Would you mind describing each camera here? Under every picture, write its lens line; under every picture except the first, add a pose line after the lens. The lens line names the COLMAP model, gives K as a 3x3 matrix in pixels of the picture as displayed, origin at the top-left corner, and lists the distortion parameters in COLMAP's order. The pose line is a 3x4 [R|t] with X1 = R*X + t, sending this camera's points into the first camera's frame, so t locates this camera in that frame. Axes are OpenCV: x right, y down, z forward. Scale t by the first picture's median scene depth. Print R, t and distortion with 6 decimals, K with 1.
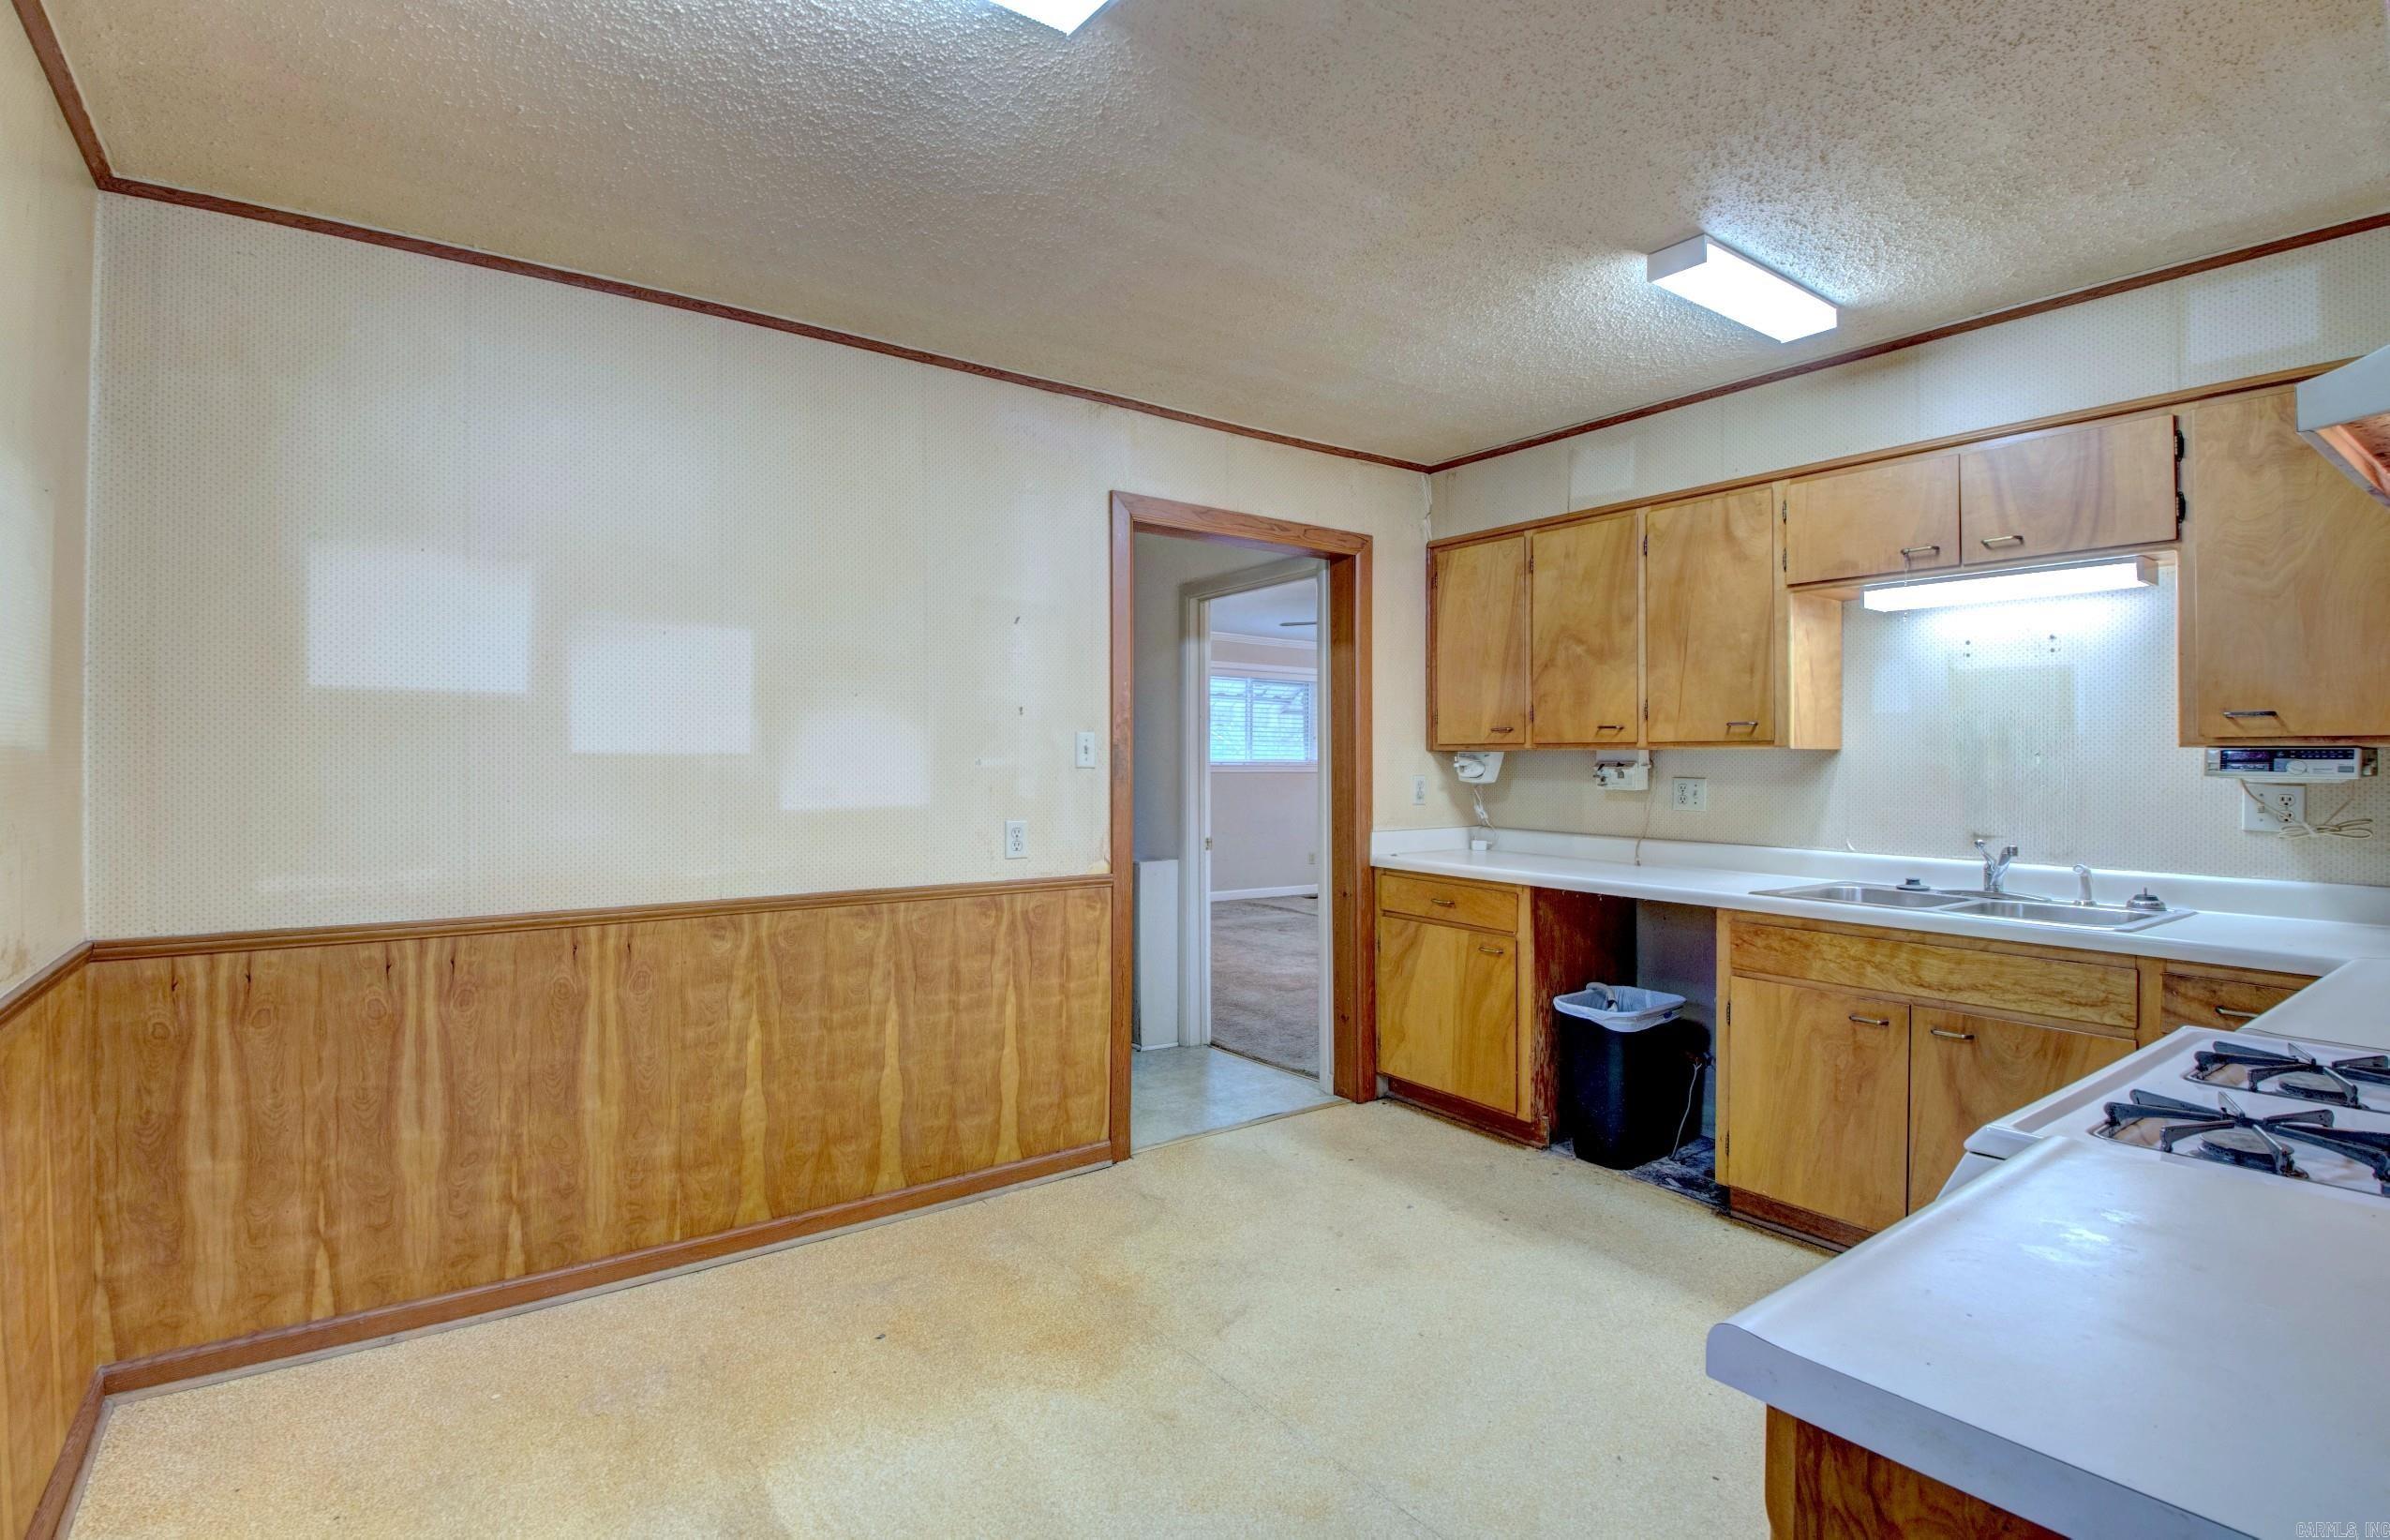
lens RADIAL K [[1143.9, 0, 1188.8], [0, 1143.9, 761.0], [0, 0, 1]] dist [-0.006363, -0.014909]
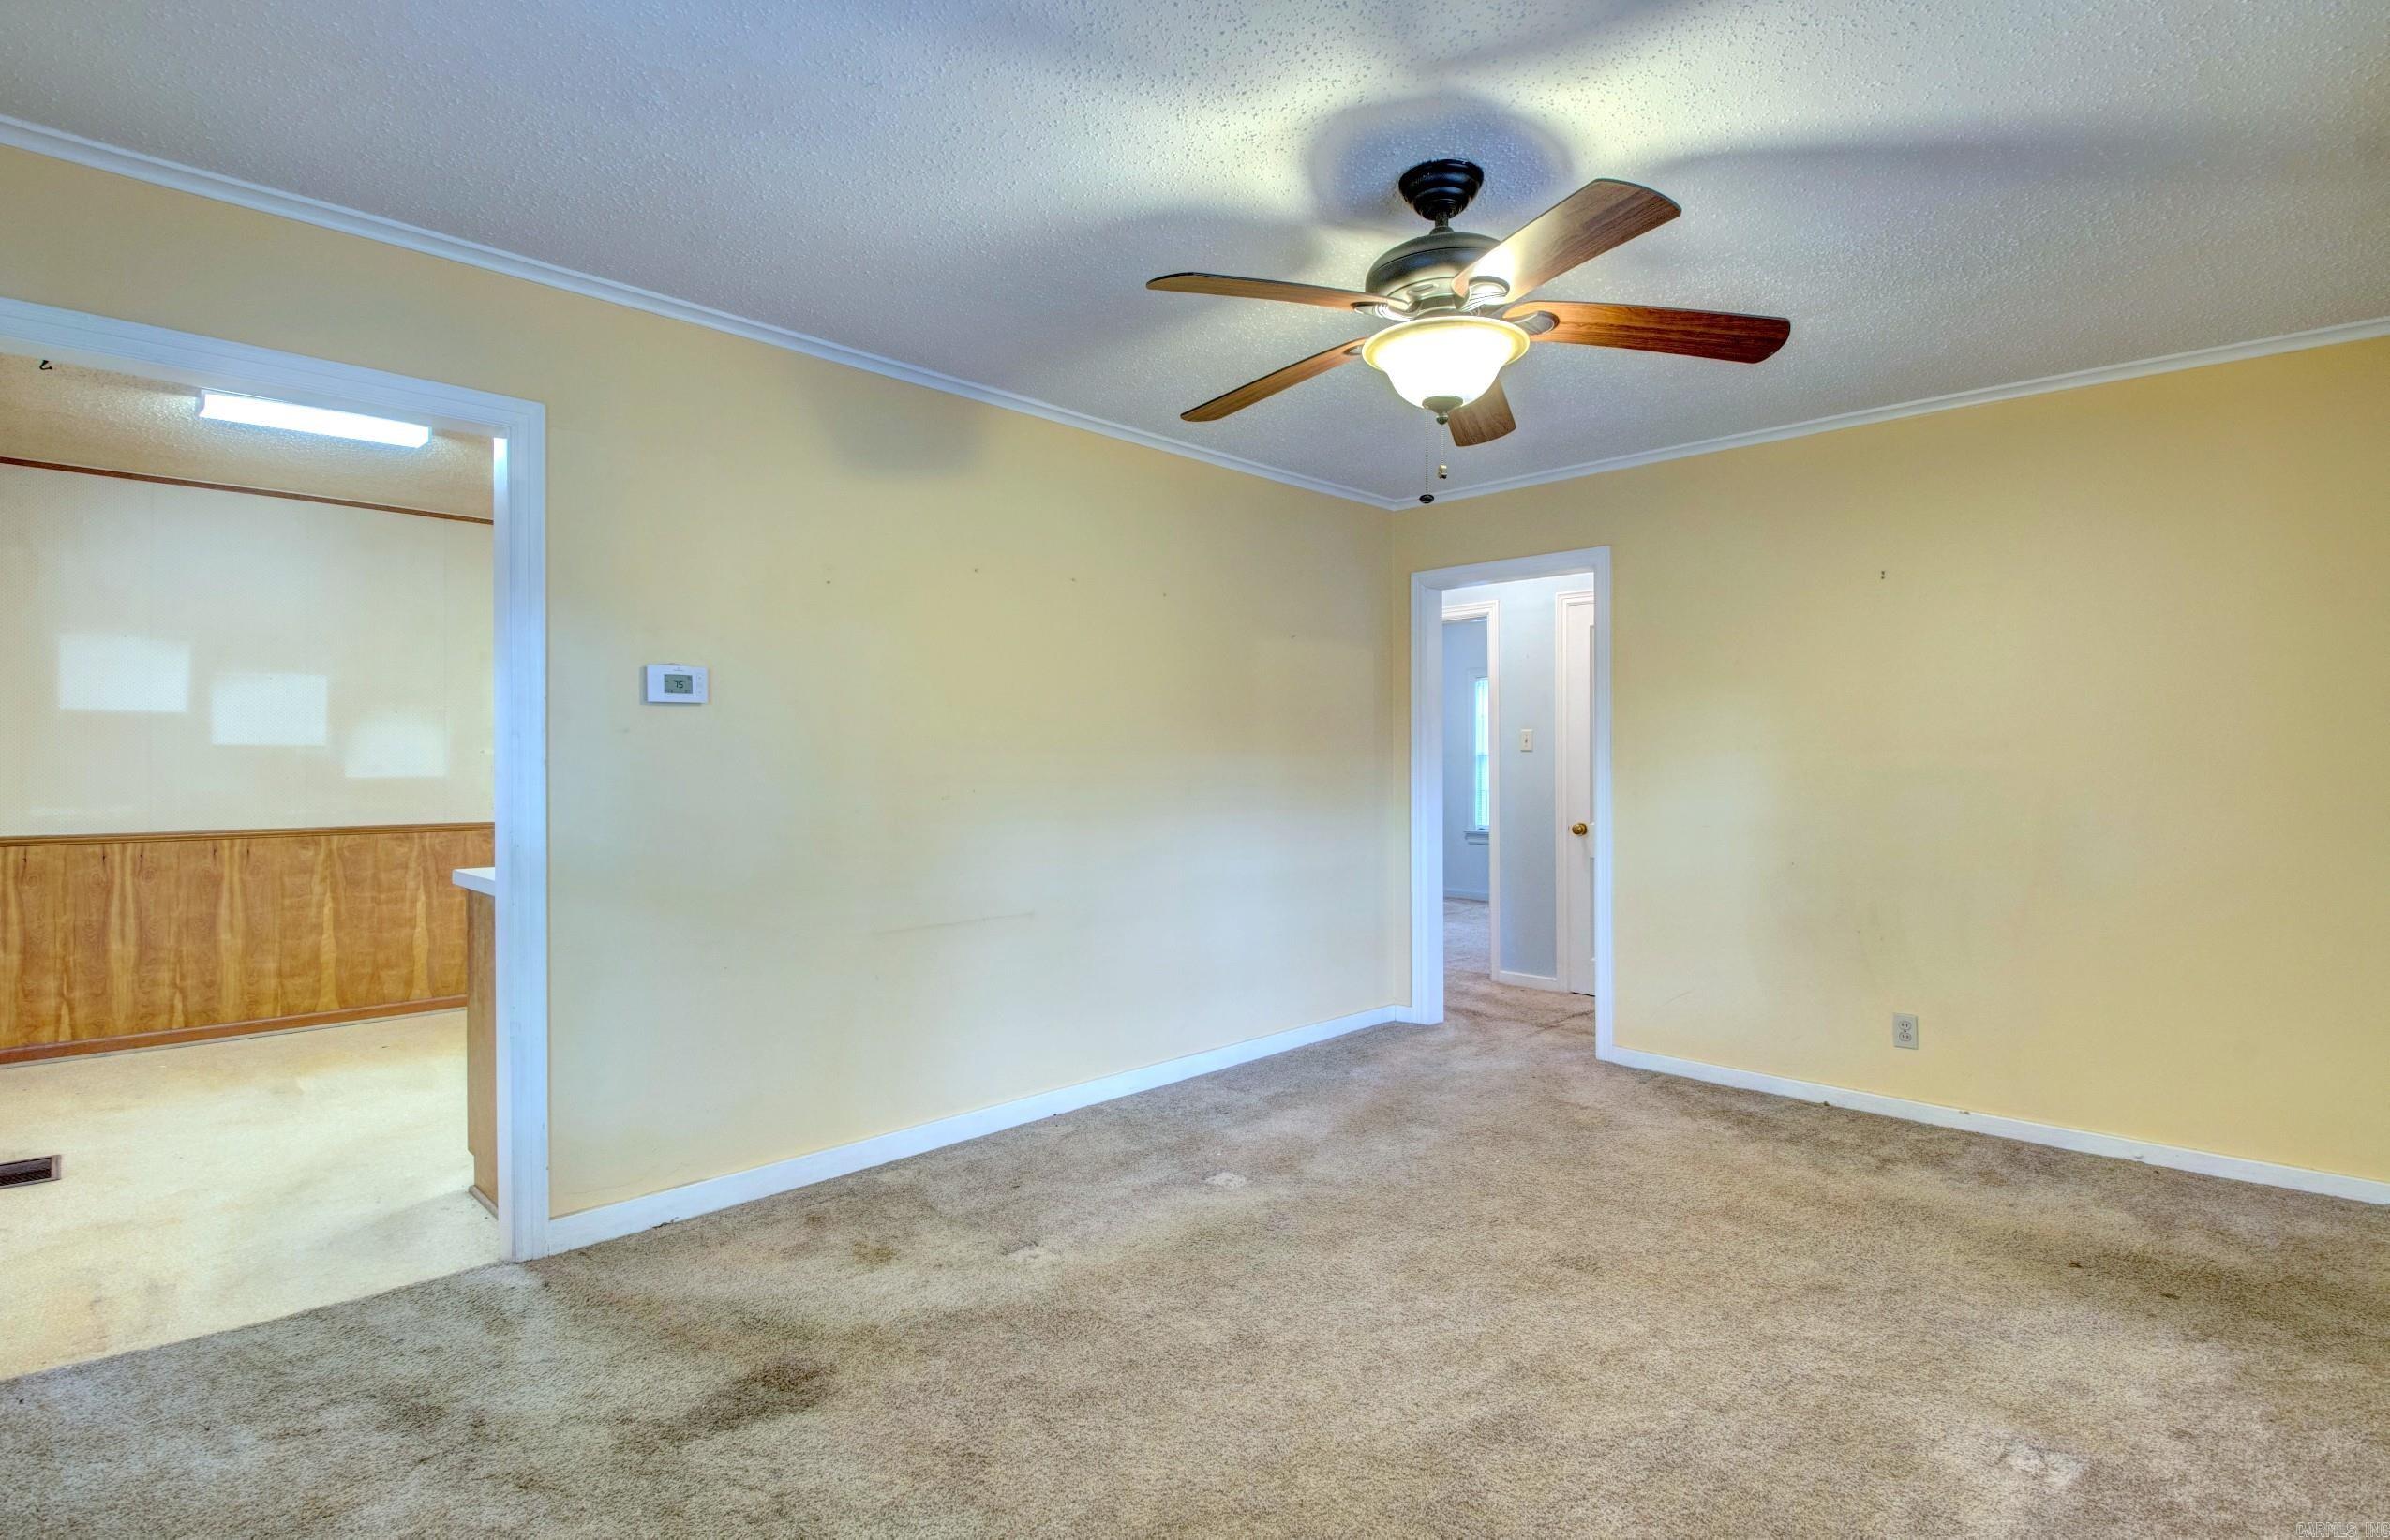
lens RADIAL K [[1143.9, 0, 1196.8], [0, 1143.9, 771.0], [0, 0, 1]] dist [-0.006363, -0.014909]
pose [[0.980714, 0.002425, 0.195435, 0.612552], [-0.002372, 0.999997, -0.000504, 0.029347], [-0.195435, 0.000031, 0.980717, -1.017621]]
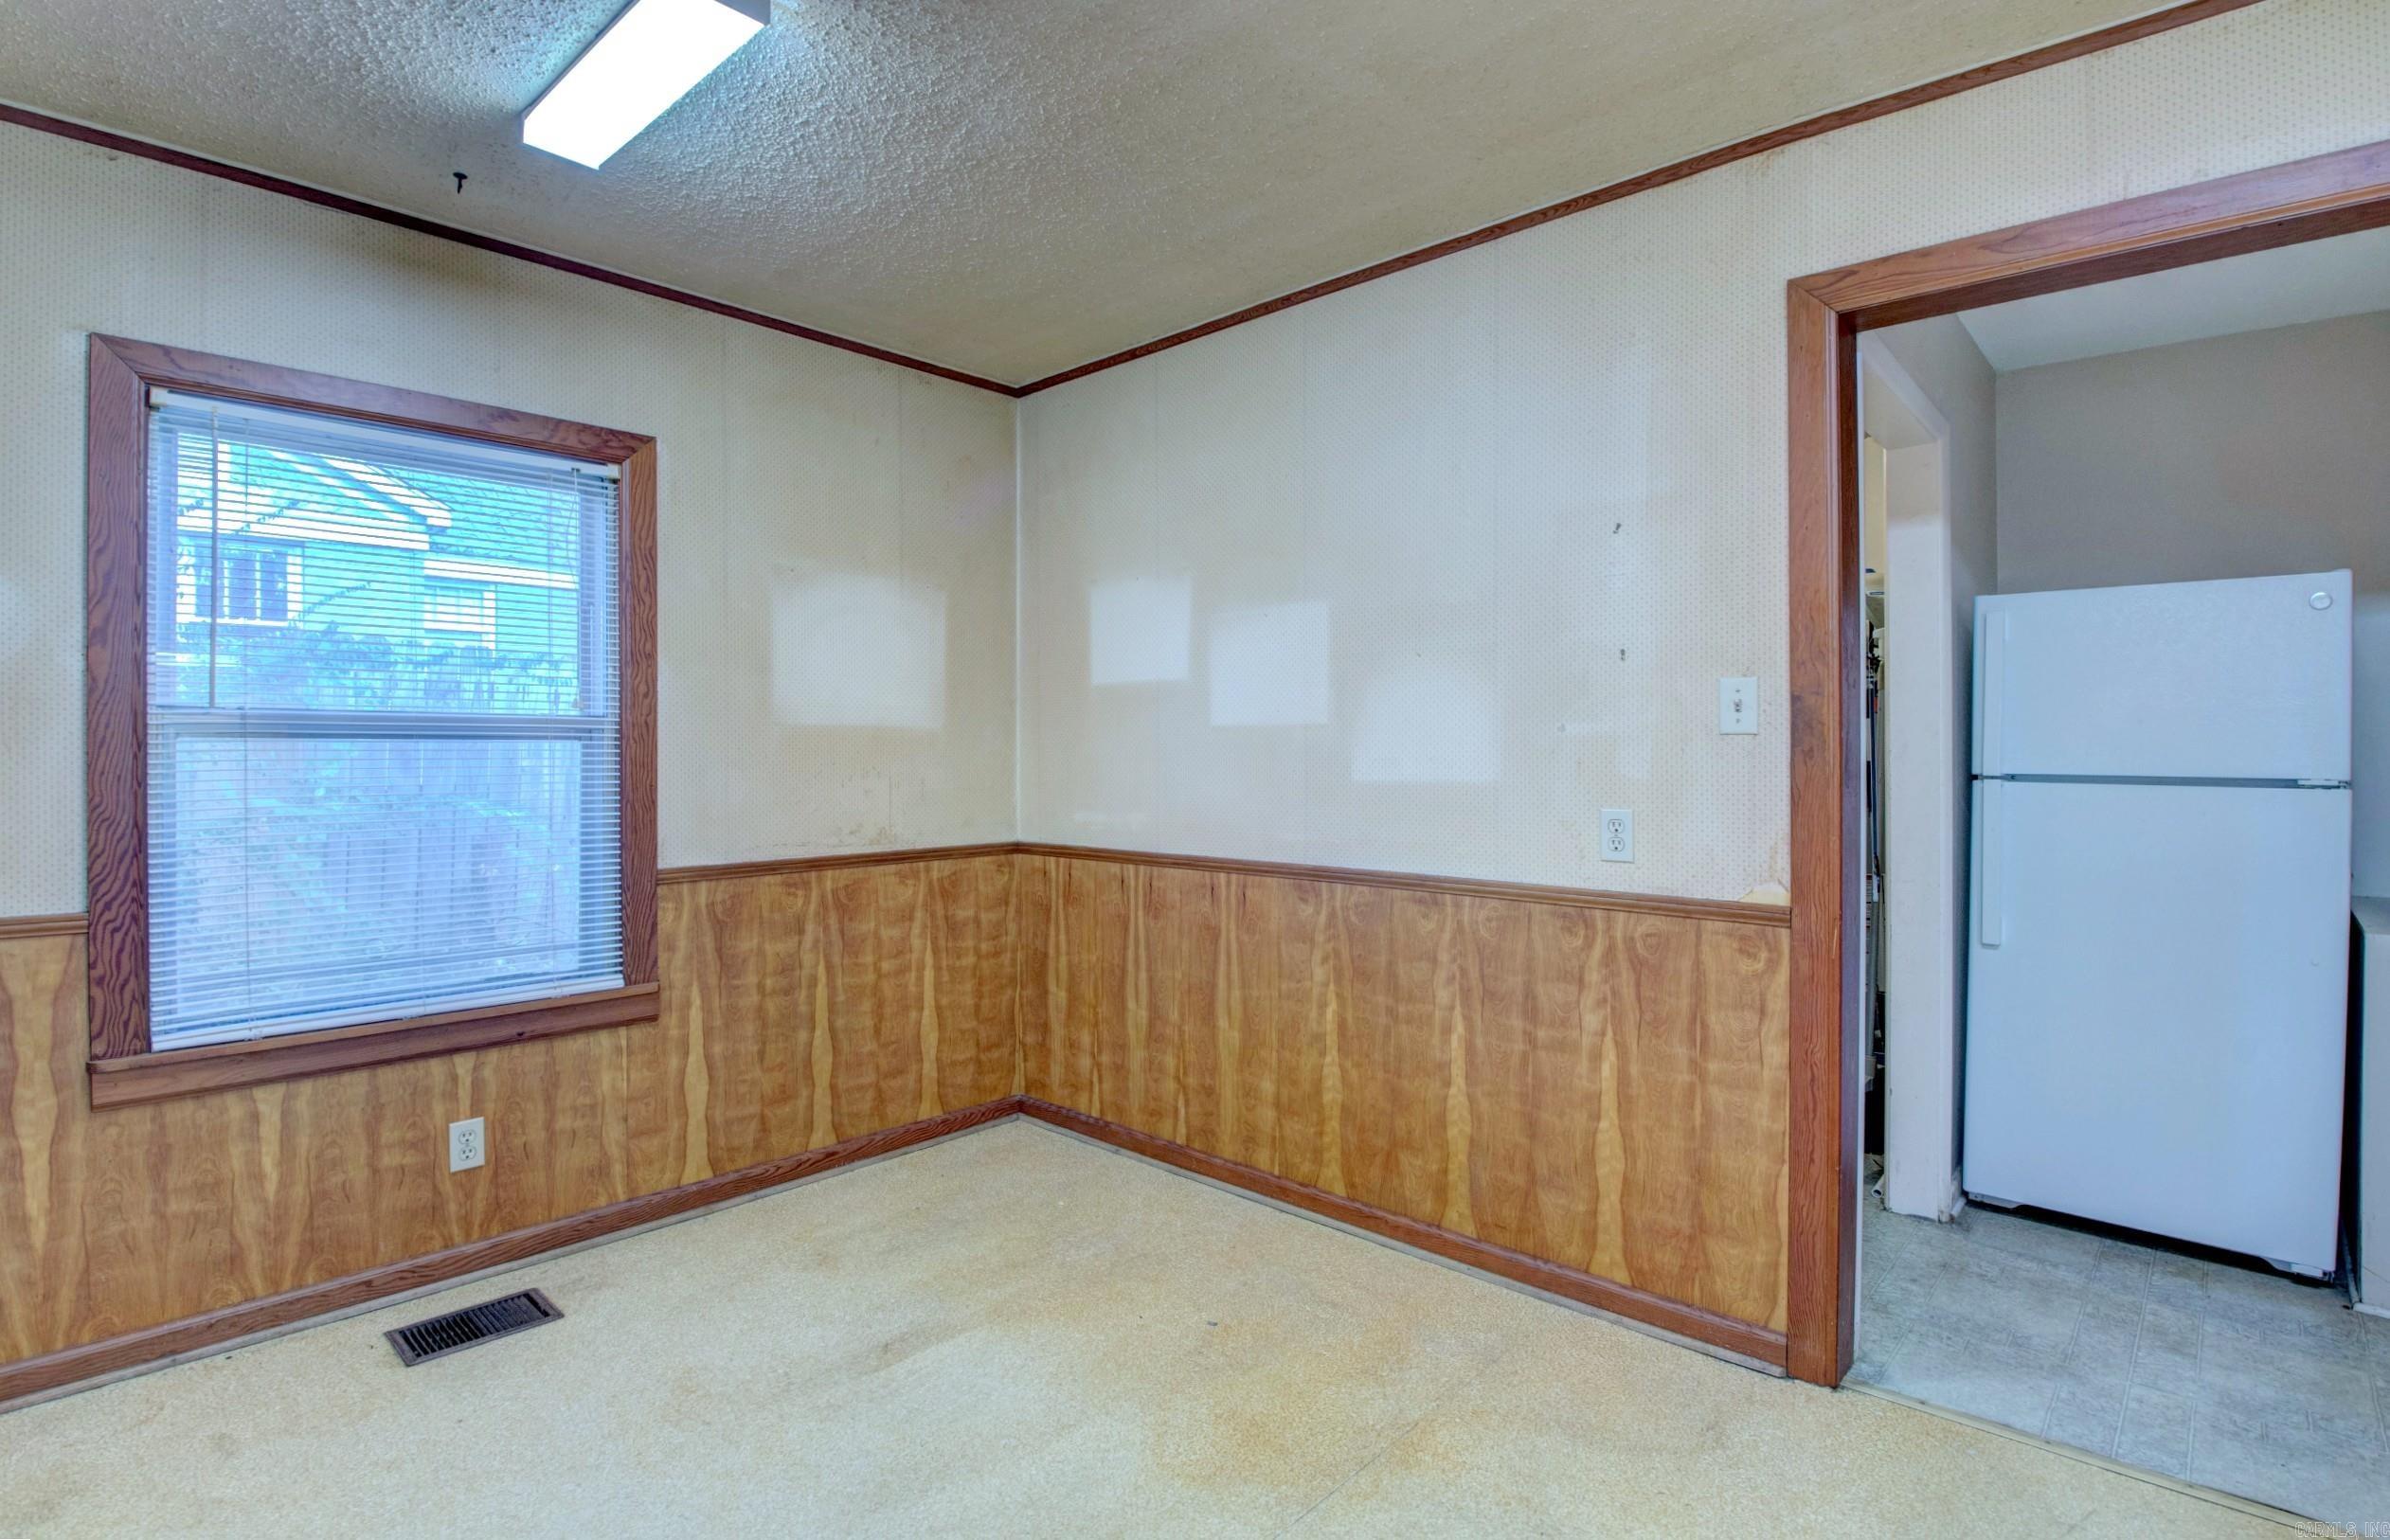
lens RADIAL K [[1143.7, 0, 1193.4], [0, 1143.7, 770.2], [0, 0, 1]] dist [-0.006363, -0.014909]
pose [[0.182458, 0.009246, -0.983170, 0.586988], [-0.009026, 0.999929, 0.007729, 0.028649], [0.983172, 0.007464, 0.182529, 0.706674]]
